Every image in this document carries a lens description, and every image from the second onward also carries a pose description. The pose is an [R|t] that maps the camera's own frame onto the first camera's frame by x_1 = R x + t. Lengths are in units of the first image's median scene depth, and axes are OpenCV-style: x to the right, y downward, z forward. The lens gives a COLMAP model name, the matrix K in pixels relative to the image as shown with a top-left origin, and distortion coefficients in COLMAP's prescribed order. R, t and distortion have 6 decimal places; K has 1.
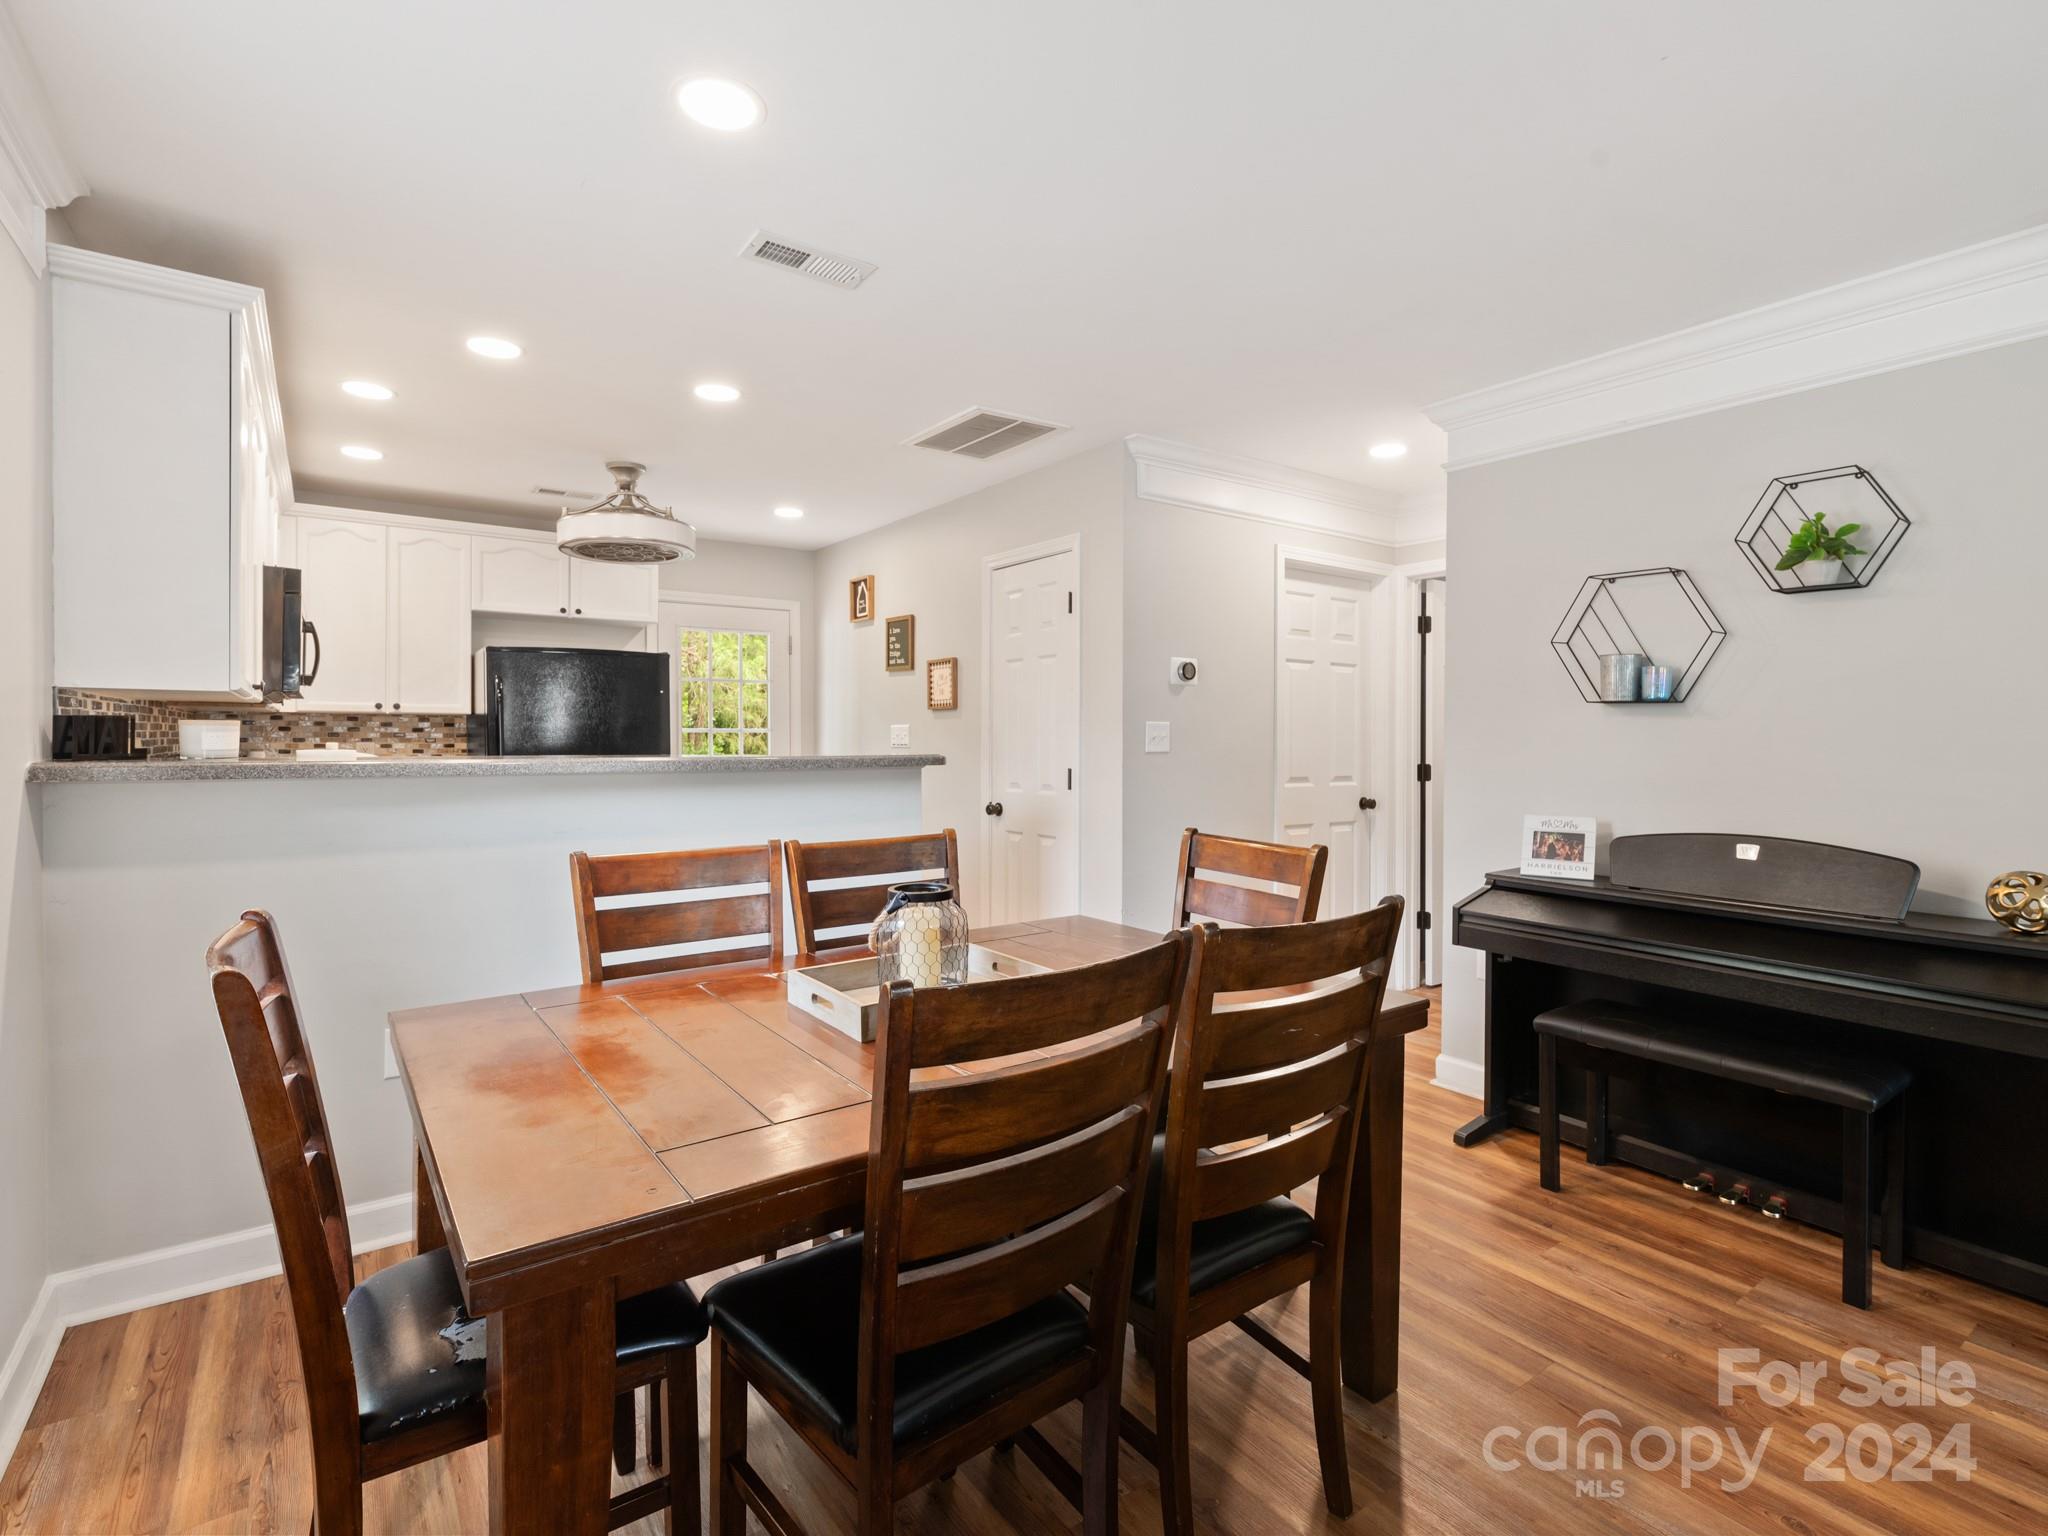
lens RADIAL K [[981.1, 0, 1032.1], [0, 981.1, 741.4], [0, 0, 1]] dist [0.003913, 0.000465]
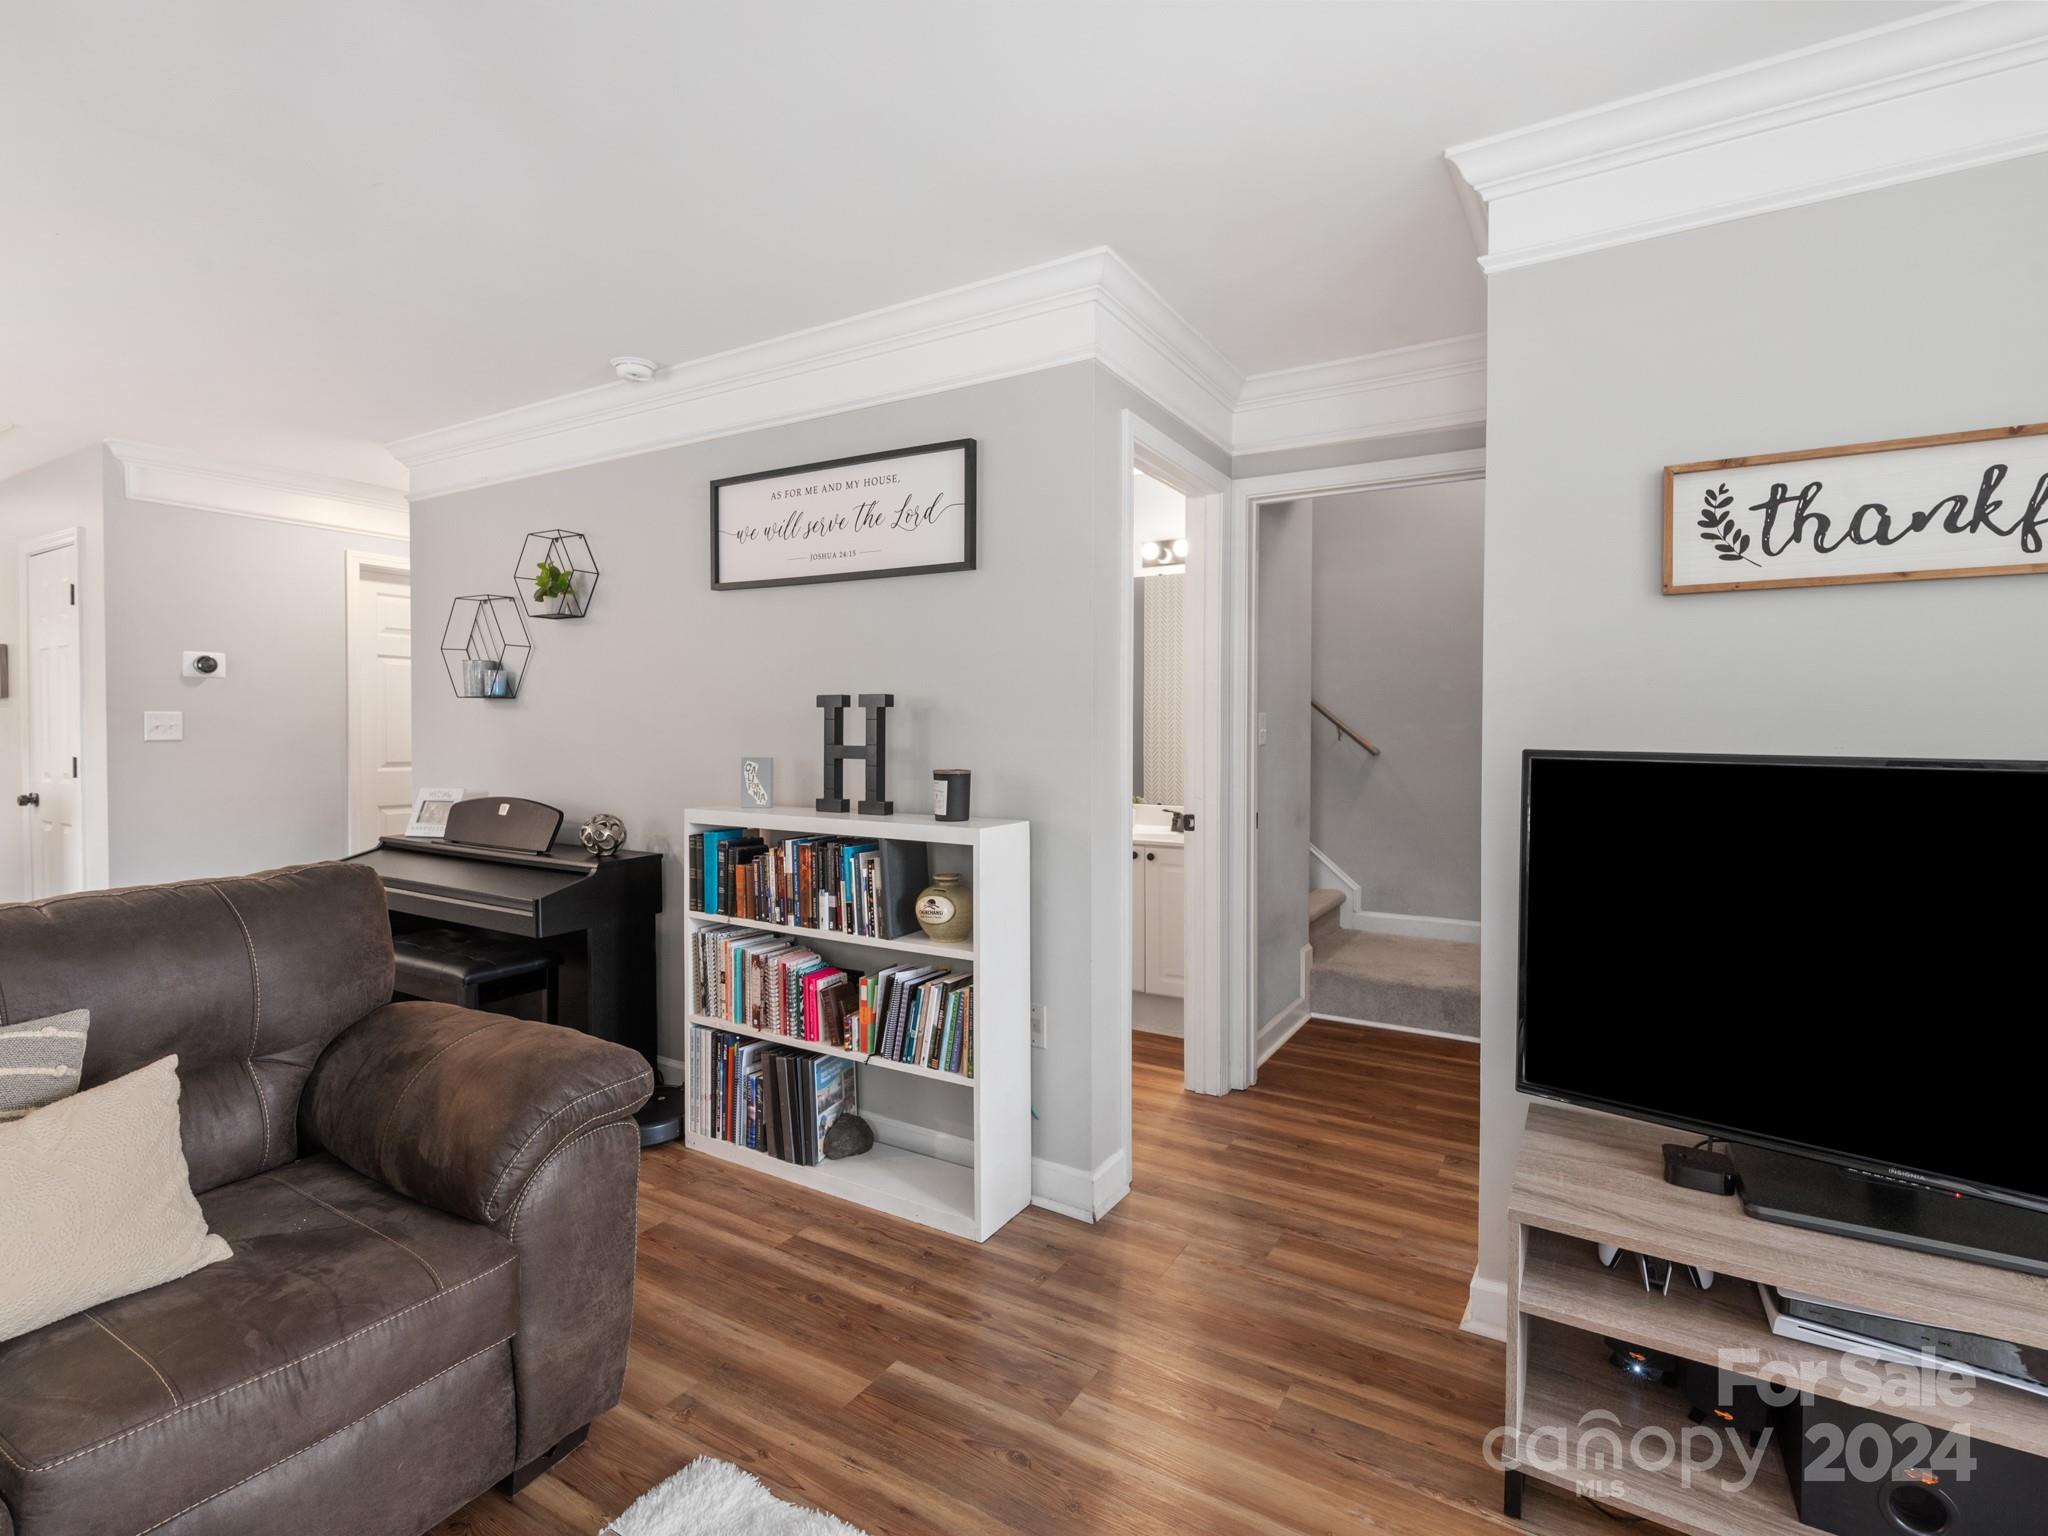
lens RADIAL K [[981.1, 0, 1032.1], [0, 981.1, 741.4], [0, 0, 1]] dist [0.003913, 0.000465]
pose [[0.920639, -0.008553, 0.390321, 0.566600], [0.004617, 0.999929, 0.011023, 0.004724], [-0.390387, -0.008346, 0.920613, -0.340125]]
